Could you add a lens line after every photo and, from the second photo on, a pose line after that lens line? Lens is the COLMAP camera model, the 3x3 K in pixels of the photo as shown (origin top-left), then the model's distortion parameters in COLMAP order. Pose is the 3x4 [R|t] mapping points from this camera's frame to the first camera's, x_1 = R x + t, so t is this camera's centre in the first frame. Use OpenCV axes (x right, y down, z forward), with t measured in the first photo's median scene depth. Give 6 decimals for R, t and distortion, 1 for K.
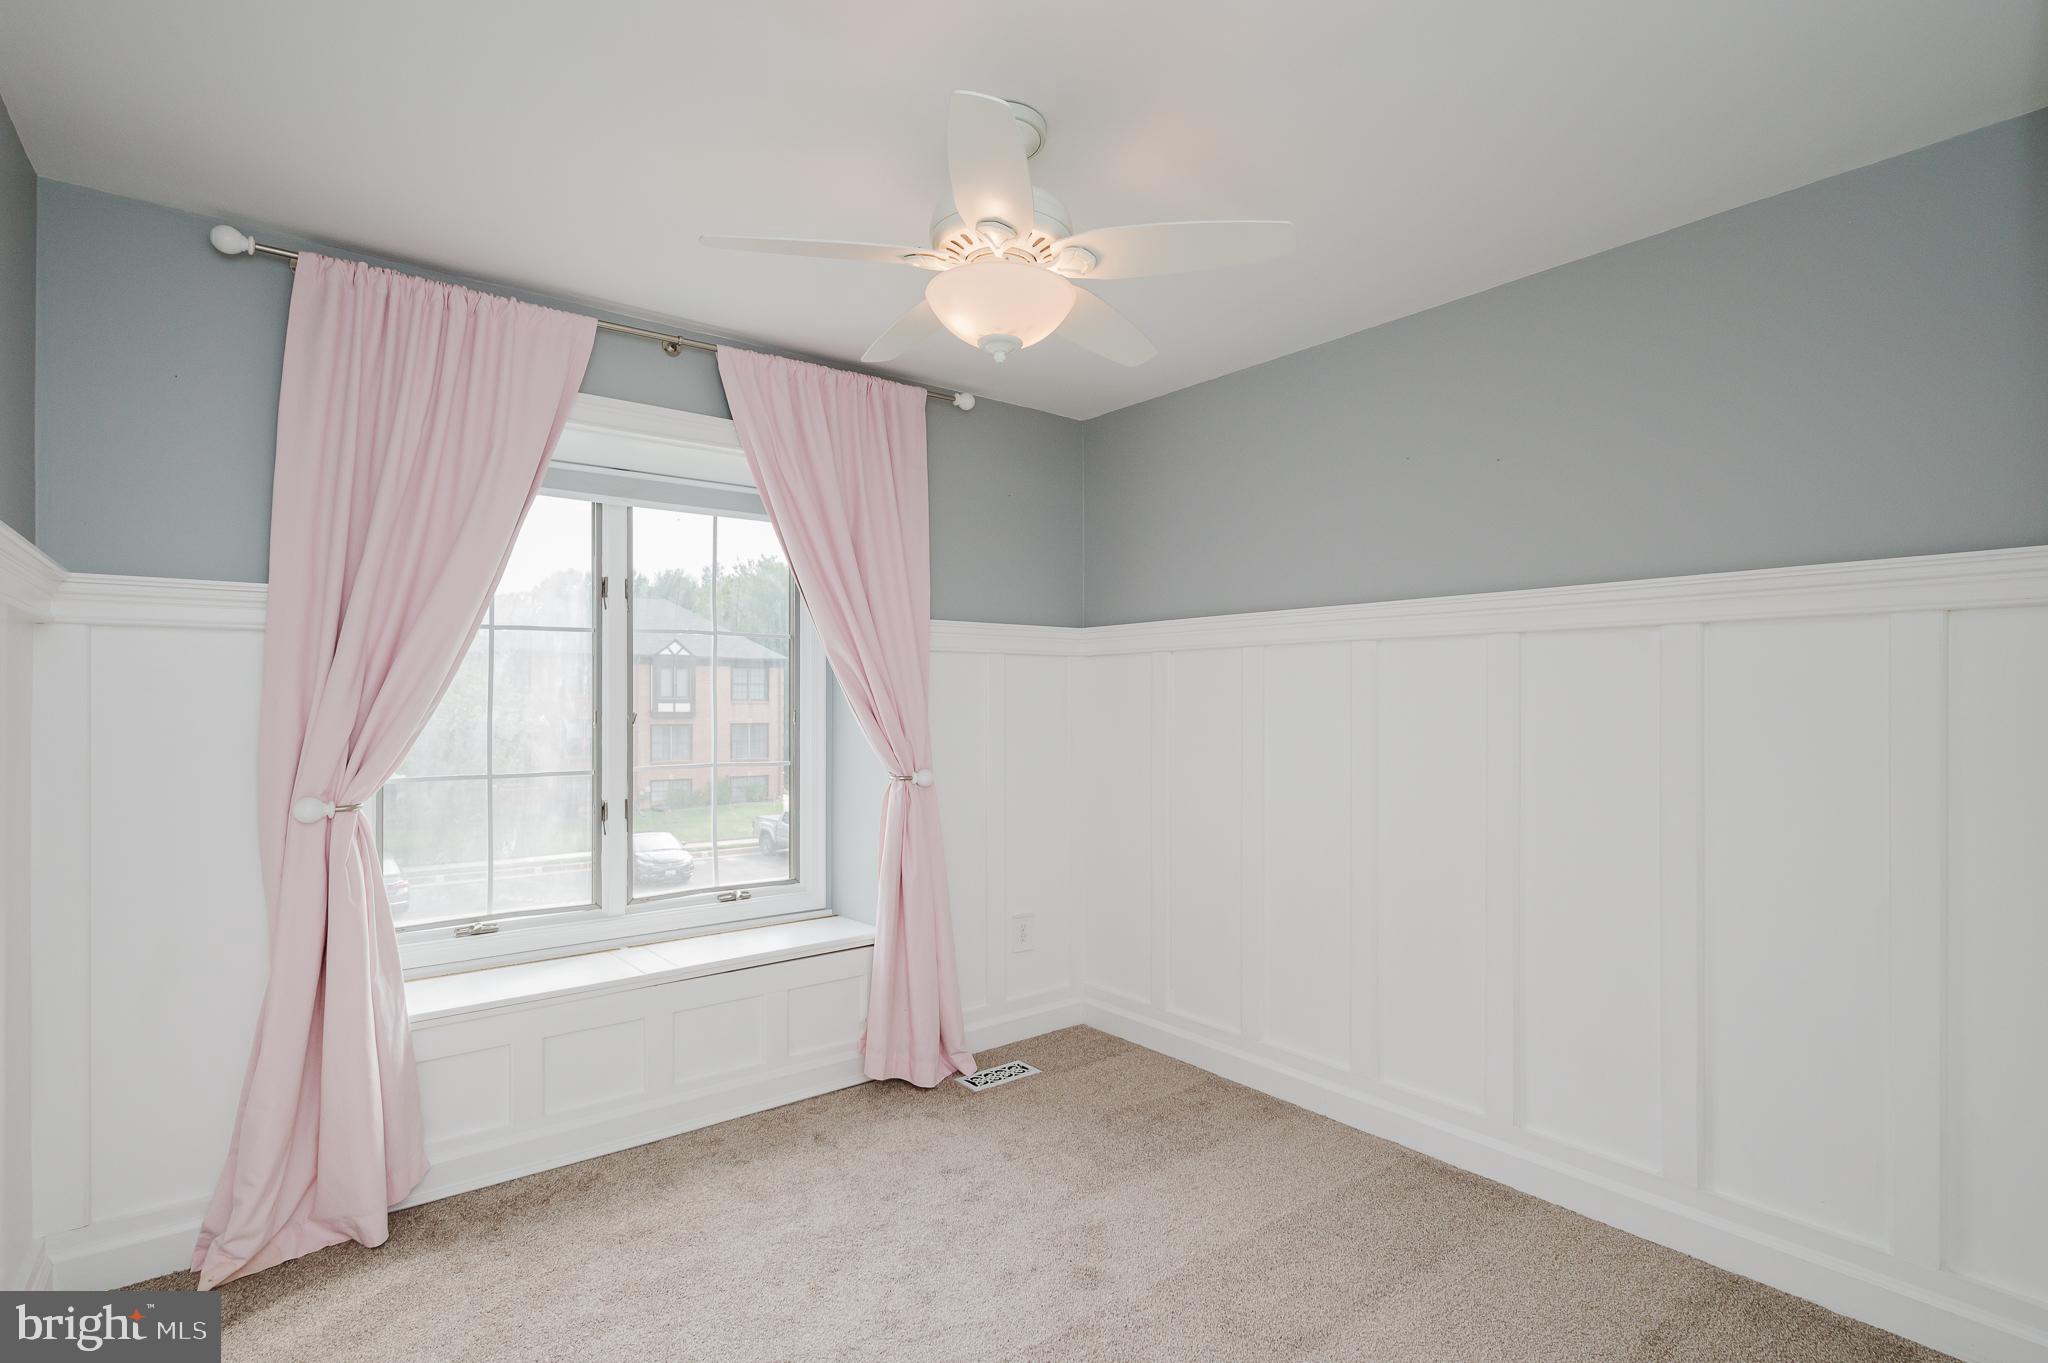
lens RADIAL K [[1006.9, 0, 1033.0], [0, 1006.9, 689.8], [0, 0, 1]] dist [0.003217, -0.003214]
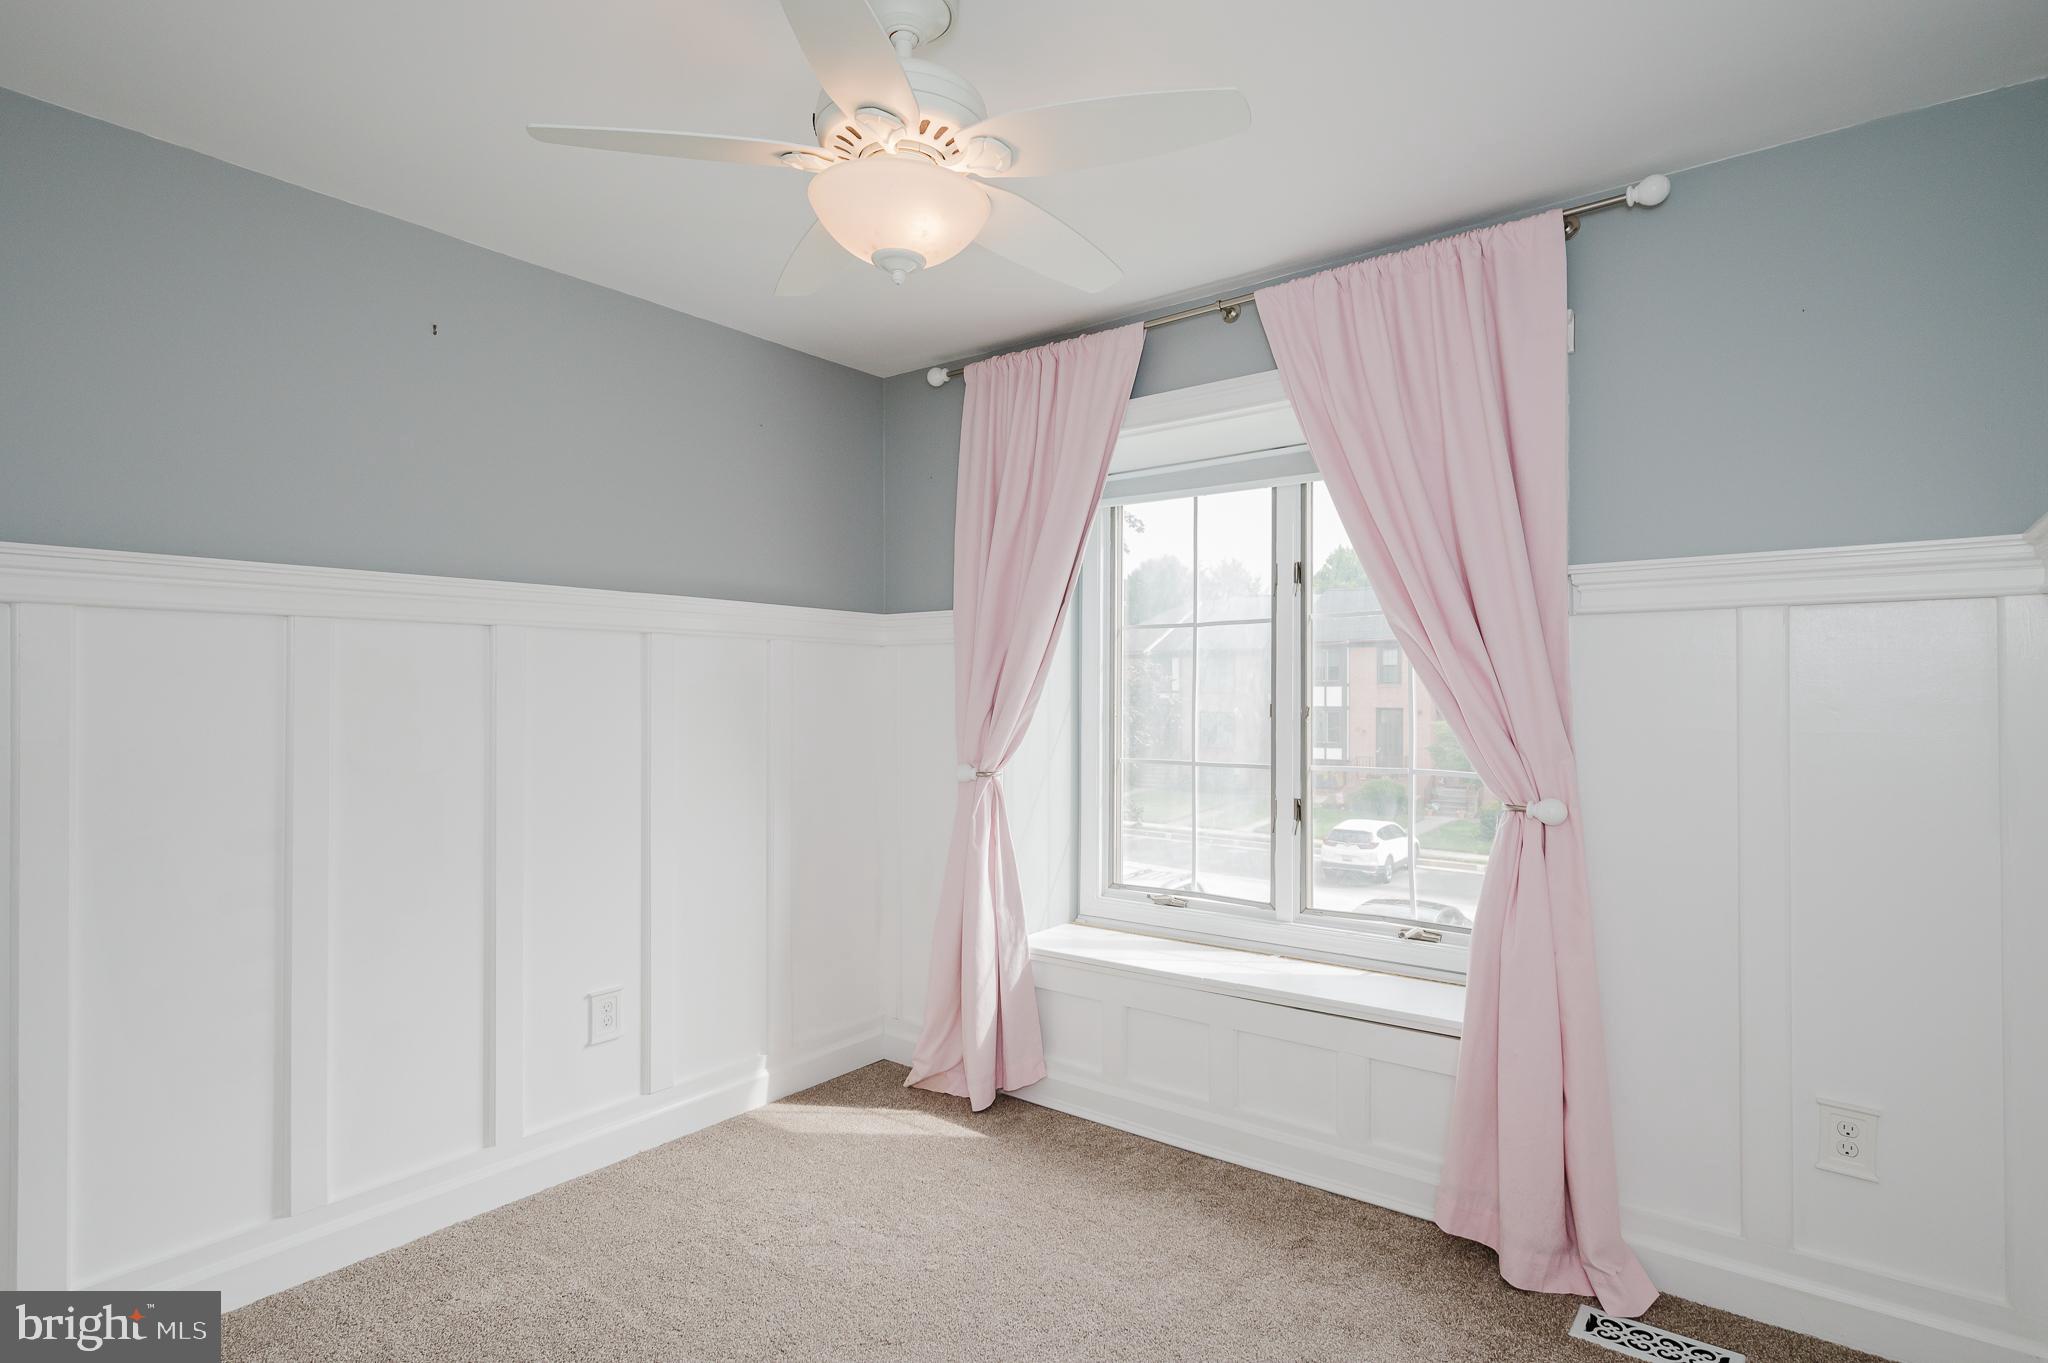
lens RADIAL K [[1078.3, 0, 1050.3], [0, 1078.3, 684.0], [0, 0, 1]] dist [0.002569, 0.000505]
pose [[0.224777, -0.009509, -0.974364, 0.547315], [0.007754, 0.999938, -0.007970, 0.008852], [0.974379, -0.005764, 0.224837, 0.585713]]
